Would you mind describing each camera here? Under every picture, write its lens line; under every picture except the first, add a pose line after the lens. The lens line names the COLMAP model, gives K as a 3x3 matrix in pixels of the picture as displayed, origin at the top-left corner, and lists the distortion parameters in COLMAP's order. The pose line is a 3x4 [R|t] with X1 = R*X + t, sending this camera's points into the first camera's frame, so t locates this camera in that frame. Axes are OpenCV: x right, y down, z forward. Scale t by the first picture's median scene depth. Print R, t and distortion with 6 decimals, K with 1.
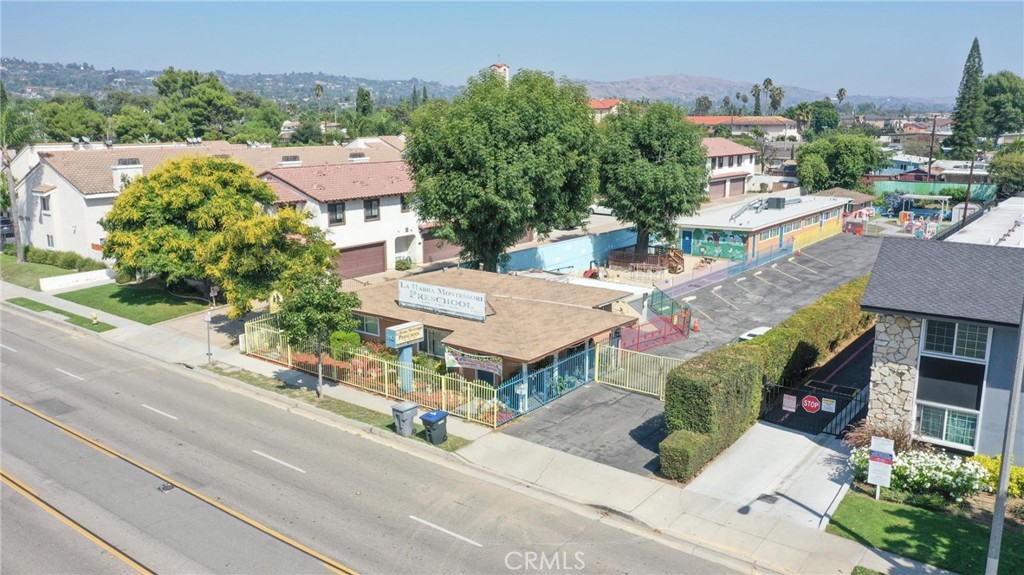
lens RADIAL K [[814.6, 0, 512.0], [0, 814.6, 287.5], [0, 0, 1]] dist [-0.009637, 0.003041]
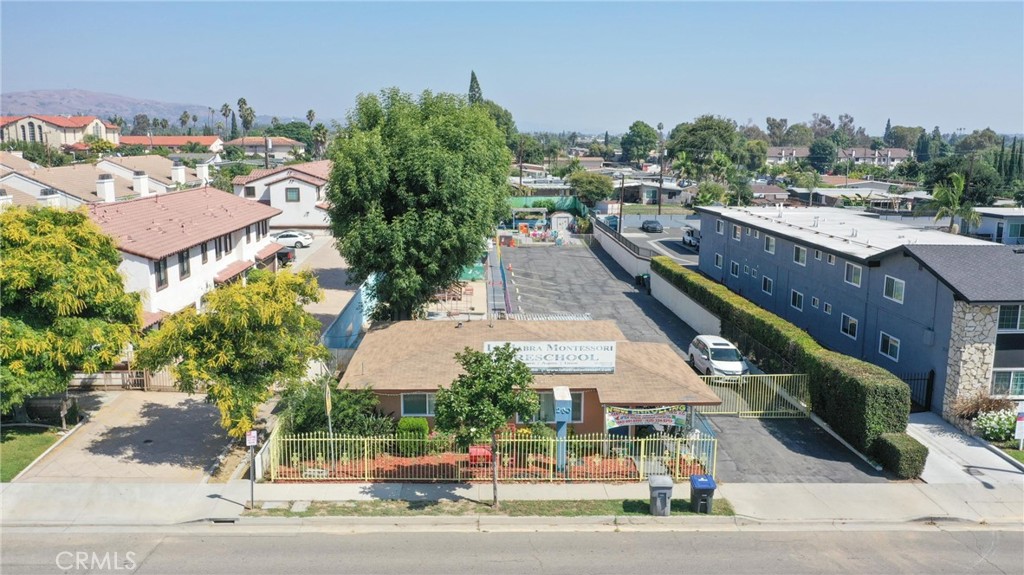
lens RADIAL K [[811.1, 0, 509.5], [0, 811.1, 290.5], [0, 0, 1]] dist [-0.006215, -0.008200]
pose [[0.774376, -0.112709, 0.622606, -0.606030], [0.124034, 0.991955, 0.025303, -0.077032], [-0.620449, 0.057630, 0.782126, 0.322827]]
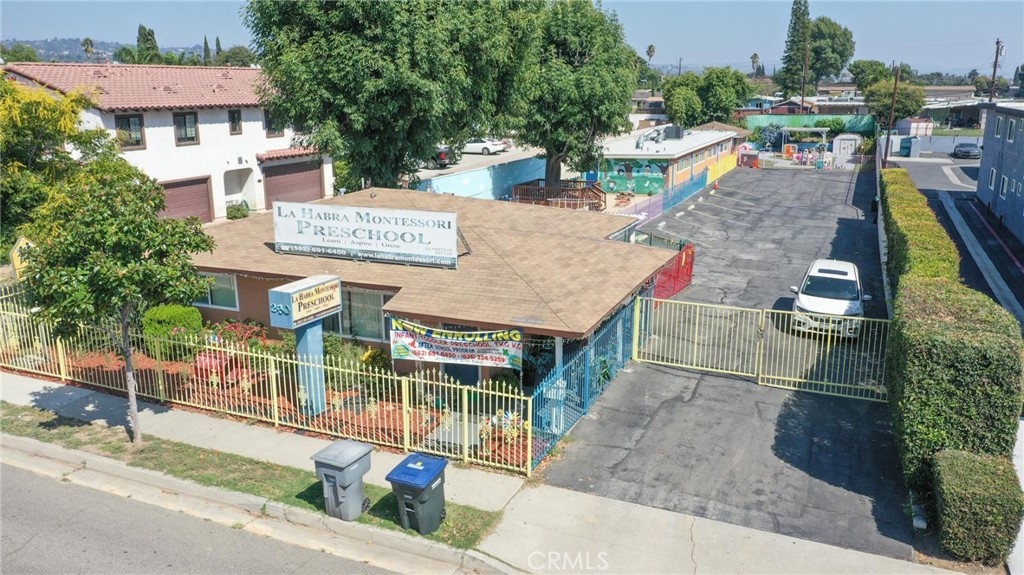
lens RADIAL K [[811.1, 0, 509.5], [0, 811.1, 290.5], [0, 0, 1]] dist [-0.006215, -0.008200]
pose [[0.971850, -0.063029, 0.227013, -0.108436], [0.053977, 0.997488, 0.045873, 0.031105], [-0.229334, -0.032329, 0.972811, 0.425967]]
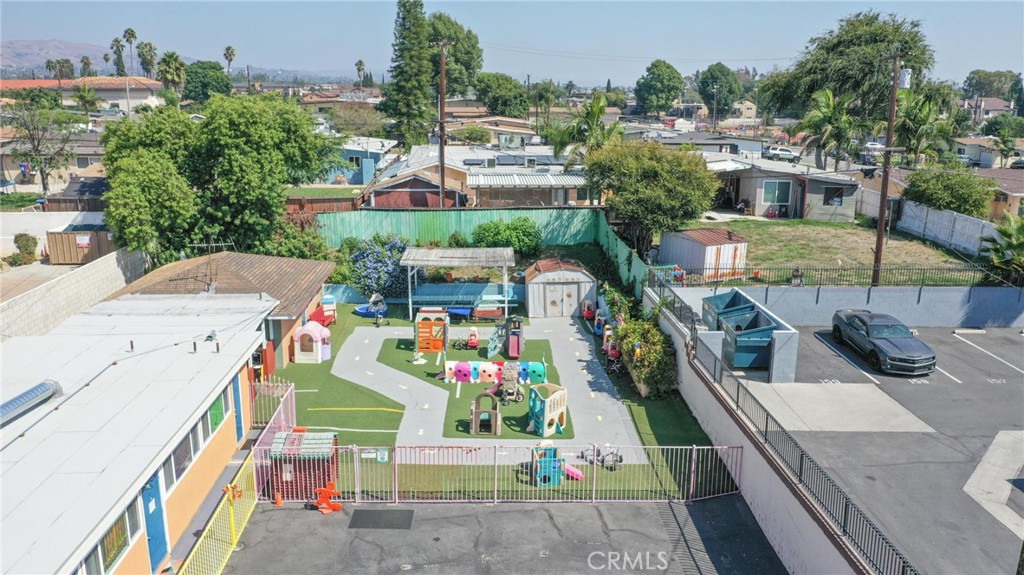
lens RADIAL K [[811.1, 0, 509.5], [0, 811.1, 290.5], [0, 0, 1]] dist [-0.006215, -0.008200]
pose [[0.770138, -0.147627, 0.620559, 0.740803], [0.124388, 0.988931, 0.080890, -0.314060], [-0.625632, 0.014894, 0.779976, 1.757949]]
